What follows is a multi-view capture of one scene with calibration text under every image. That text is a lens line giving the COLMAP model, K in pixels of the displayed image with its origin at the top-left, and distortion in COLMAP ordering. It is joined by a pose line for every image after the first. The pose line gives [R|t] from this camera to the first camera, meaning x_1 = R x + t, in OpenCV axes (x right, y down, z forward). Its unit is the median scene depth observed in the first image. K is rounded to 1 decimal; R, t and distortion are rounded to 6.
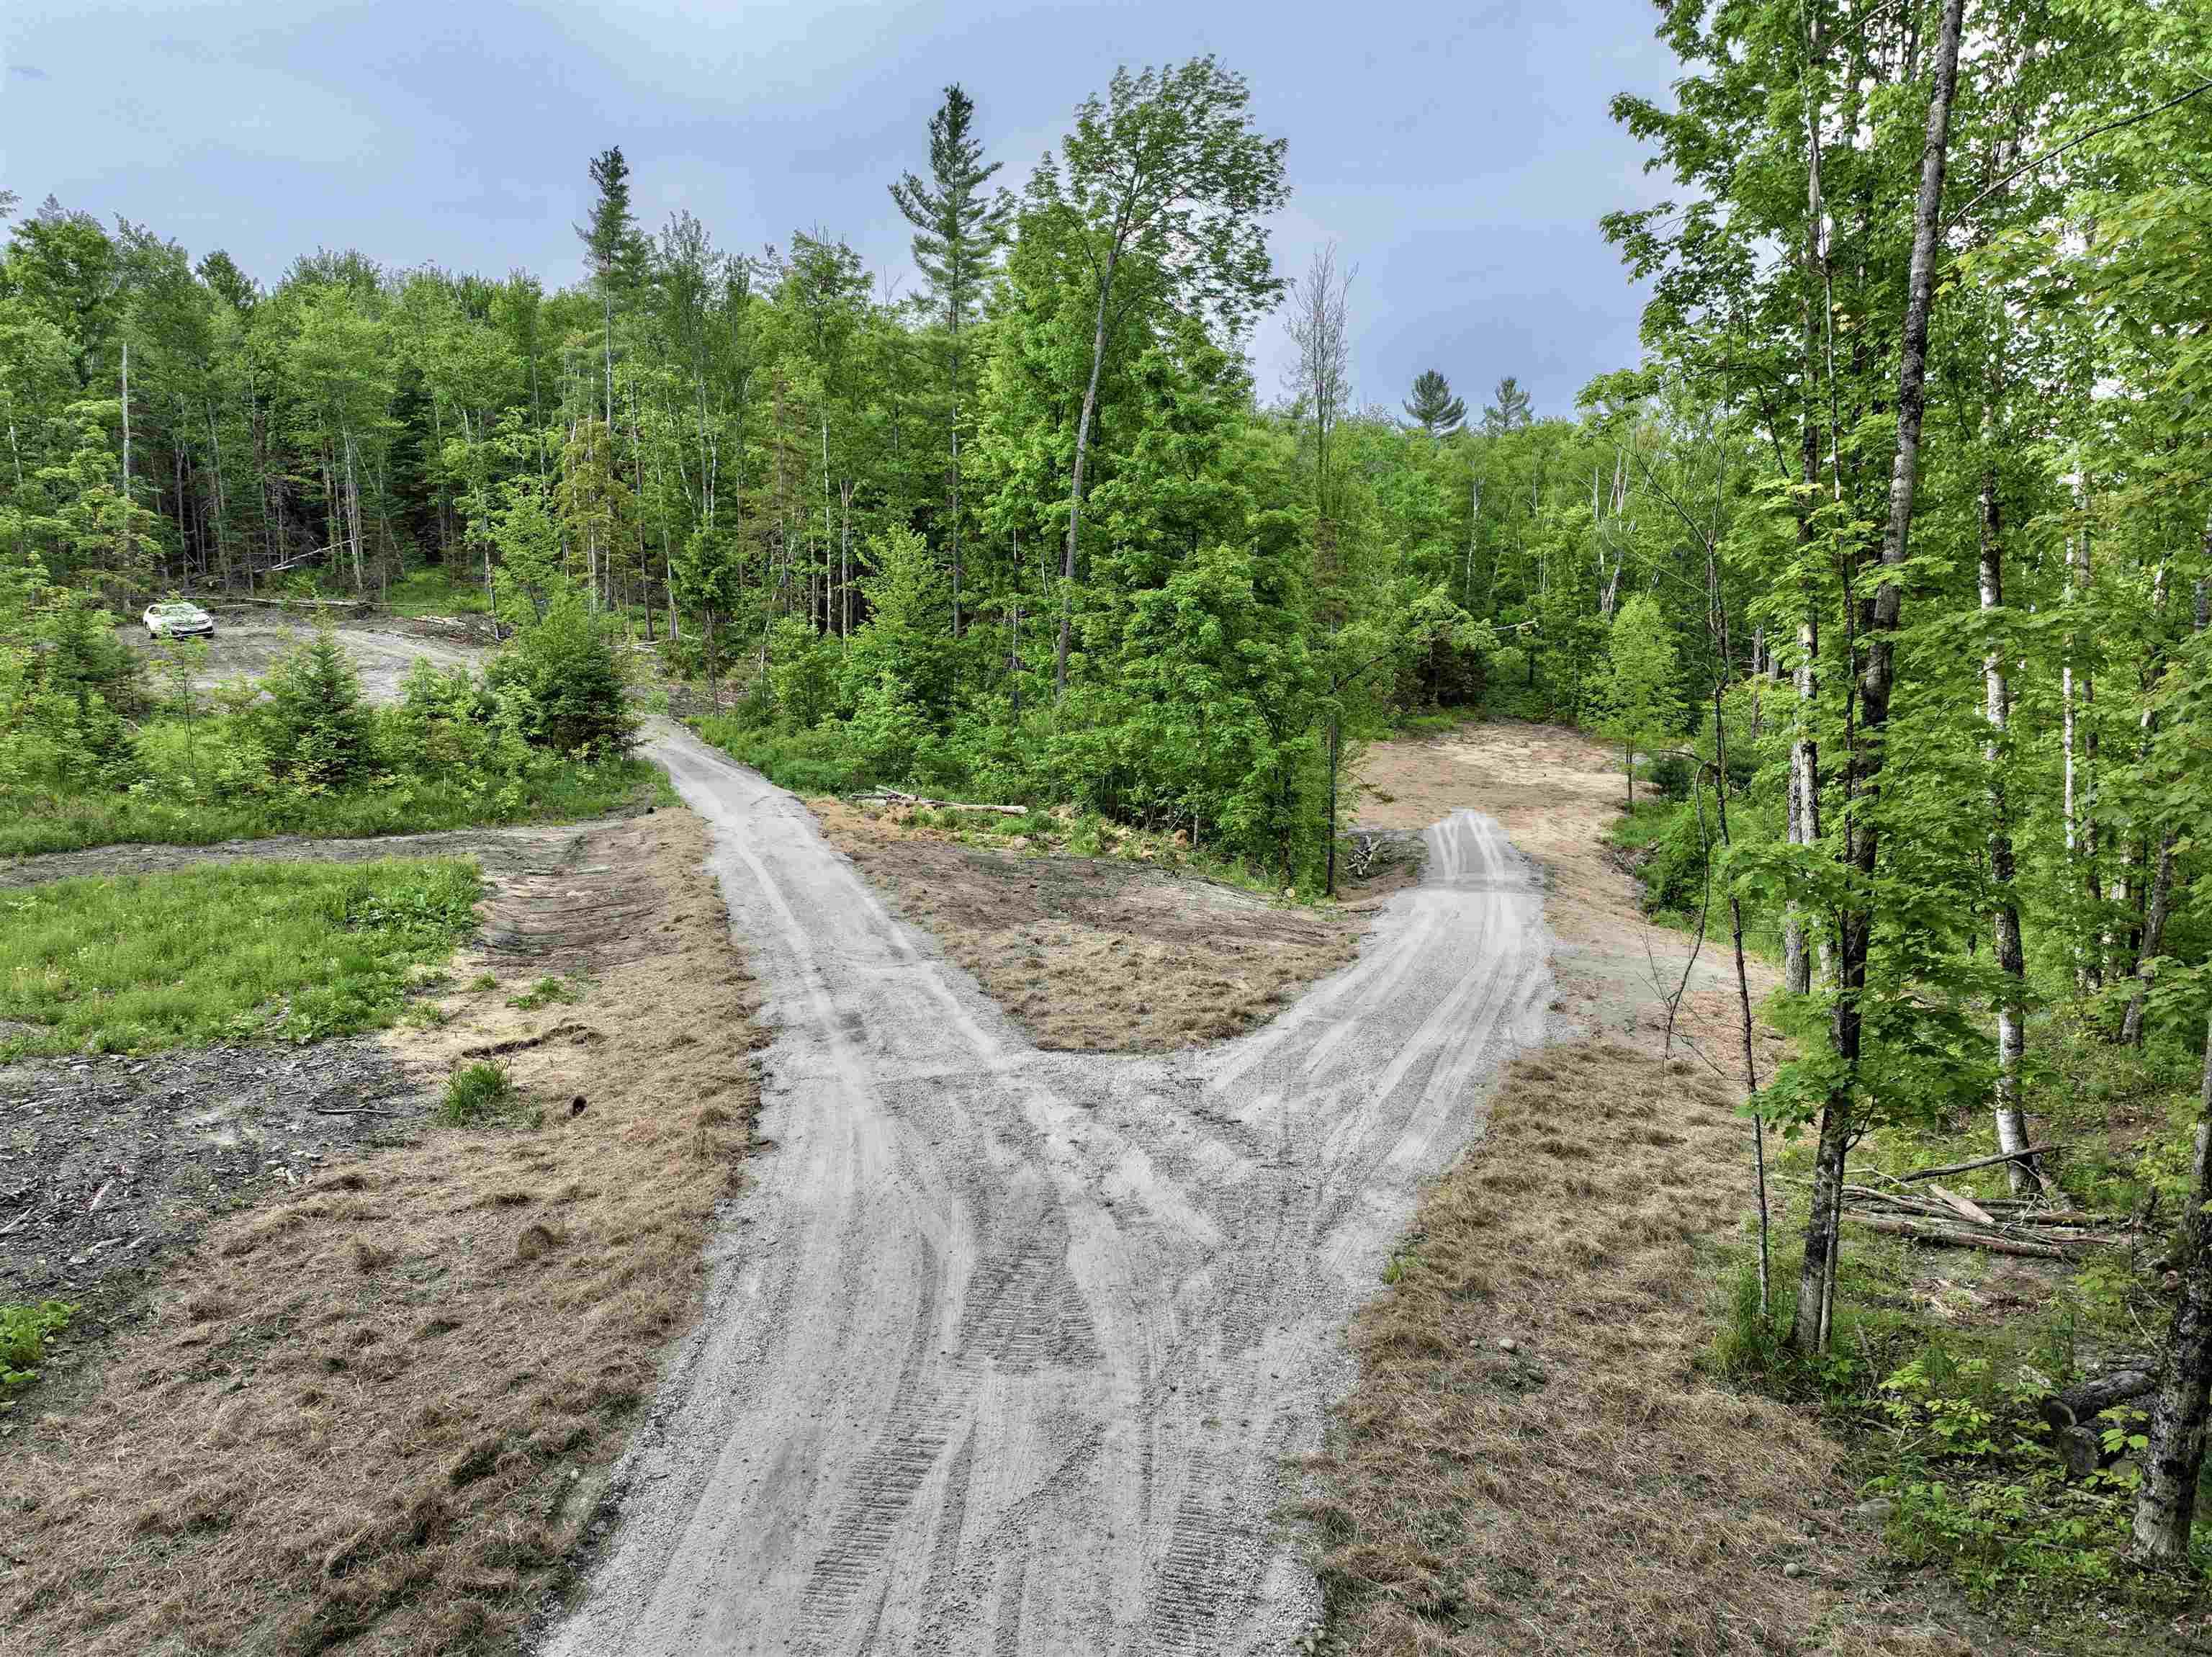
lens RADIAL K [[1554.7, 0, 1106.0], [0, 1554.7, 834.1], [0, 0, 1]] dist [-0.000777, 0.016355]
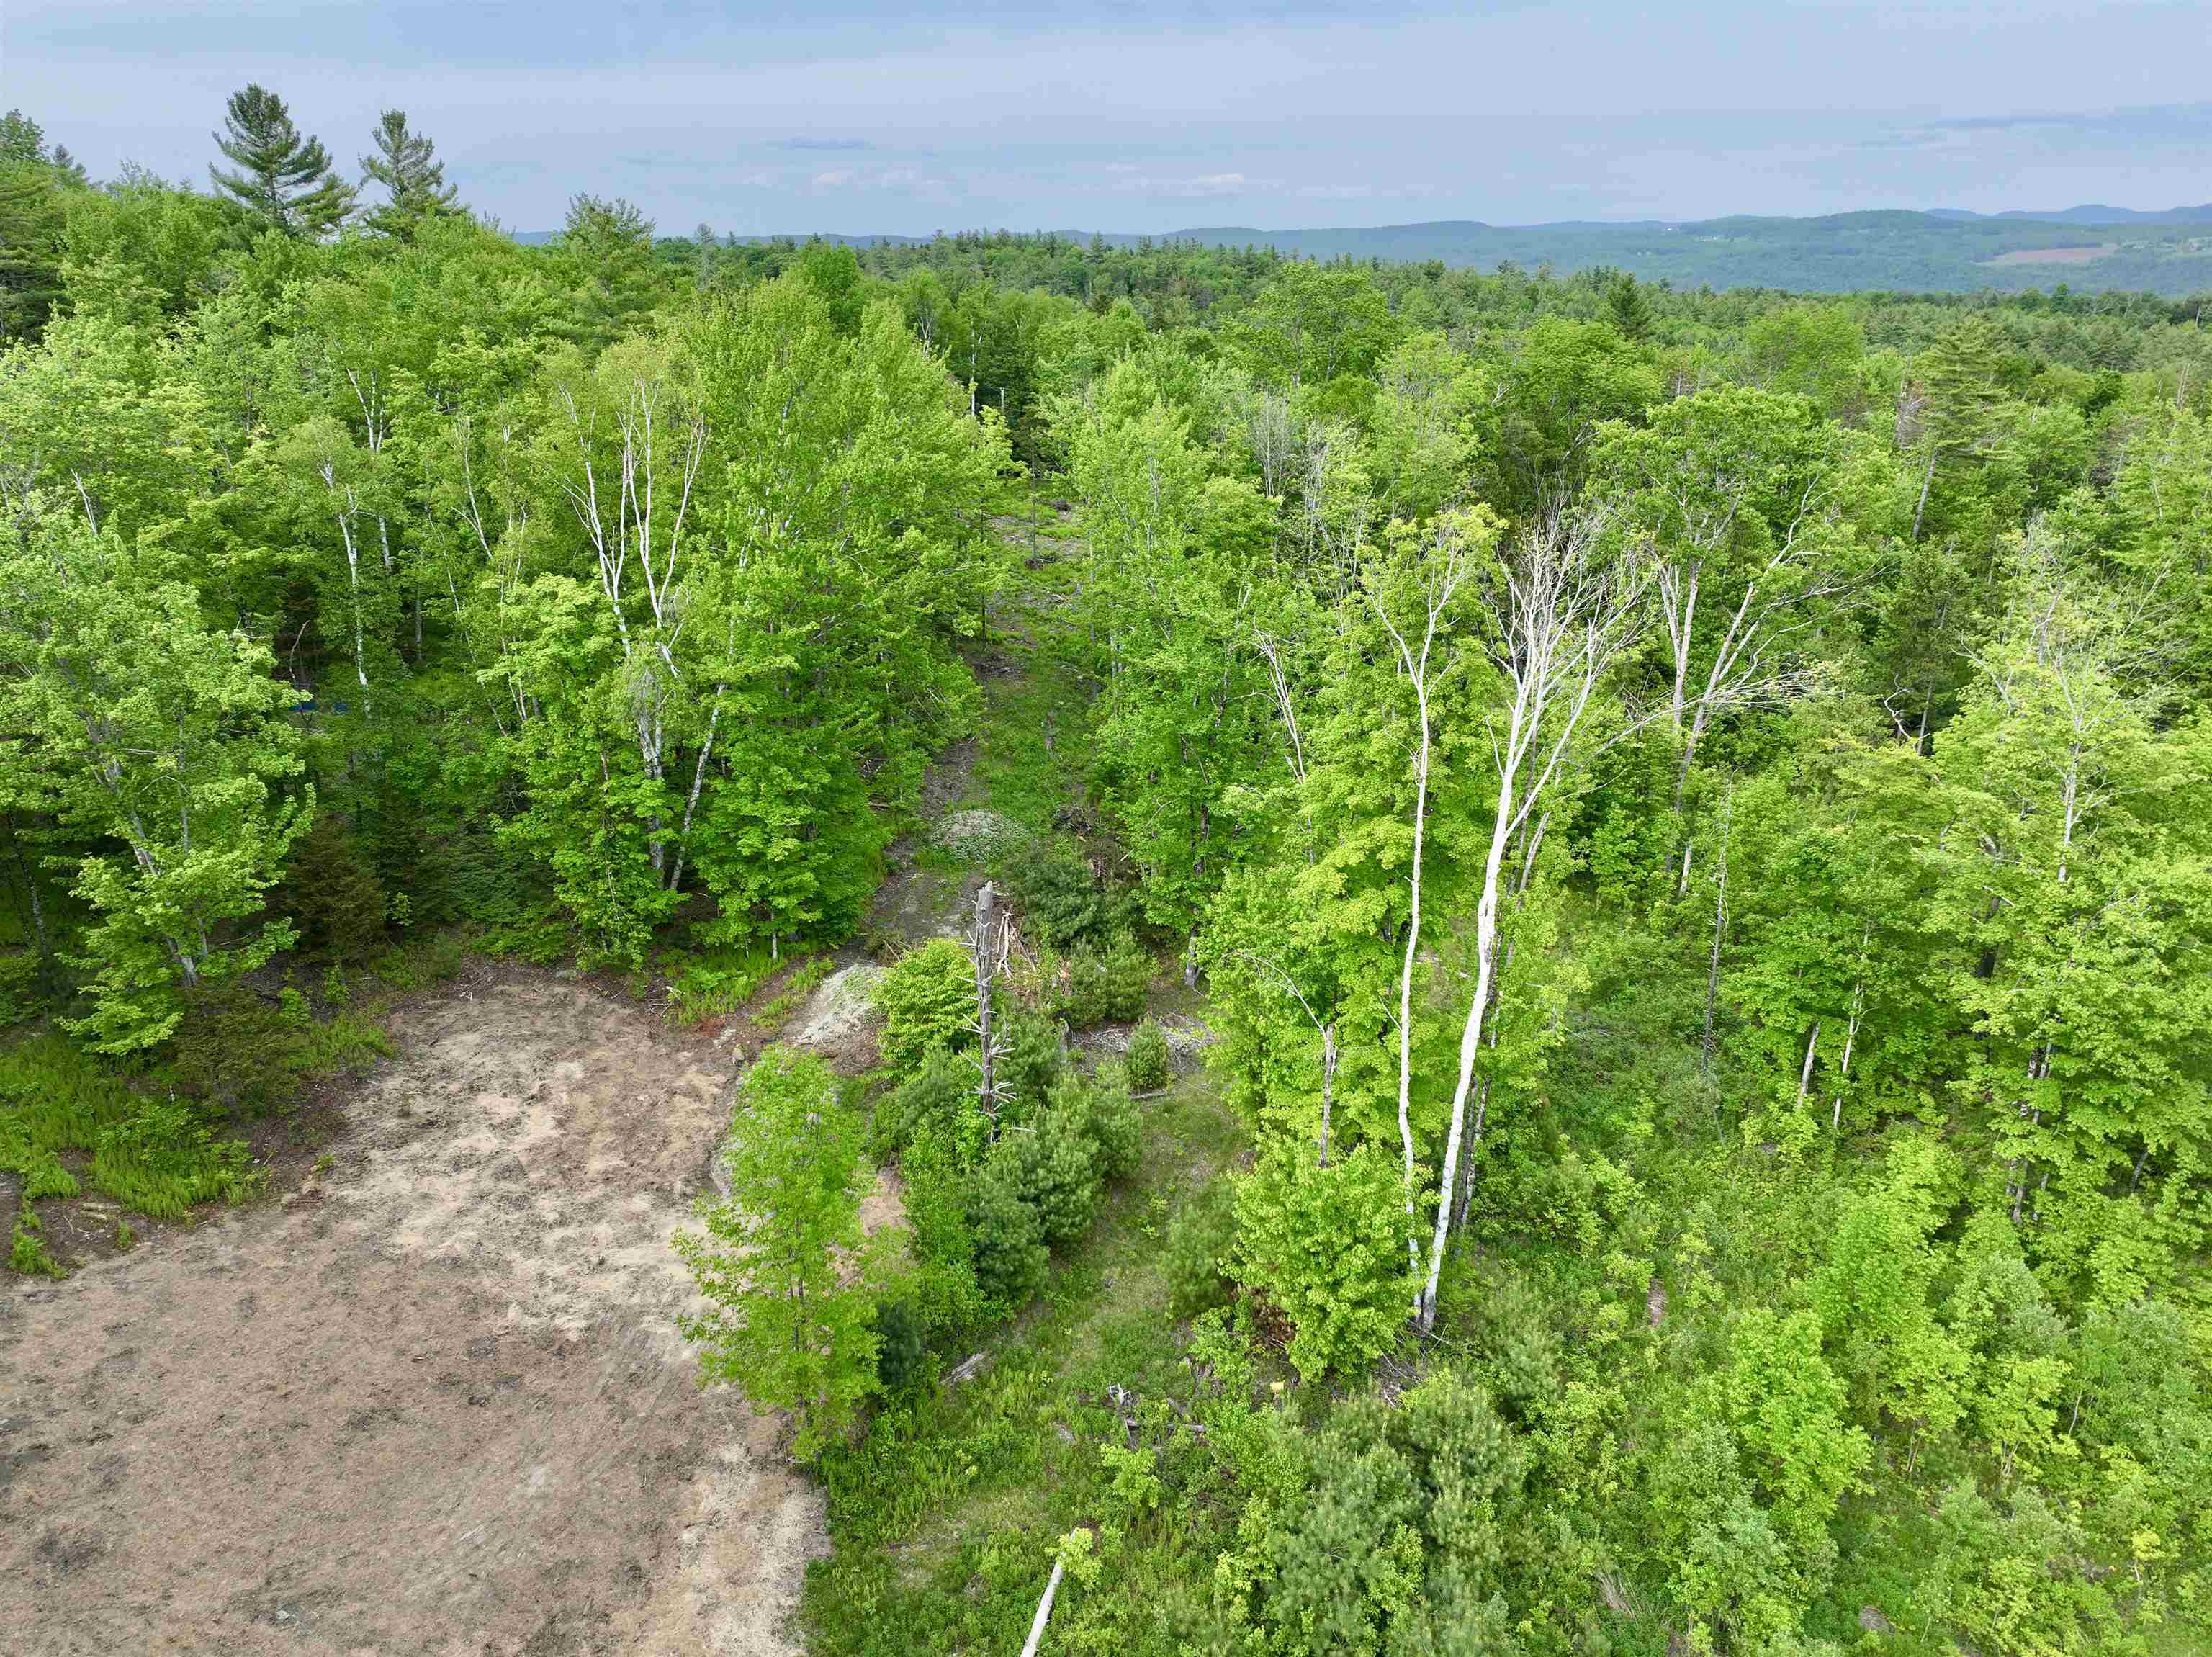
lens RADIAL K [[1554.7, 0, 1110.2], [0, 1554.7, 823.5], [0, 0, 1]] dist [-0.000777, 0.016355]
pose [[0.809853, -0.198057, 0.552188, 0.085798], [0.083149, 0.970535, 0.226159, -0.127892], [-0.580711, -0.137241, 0.802459, 0.273873]]
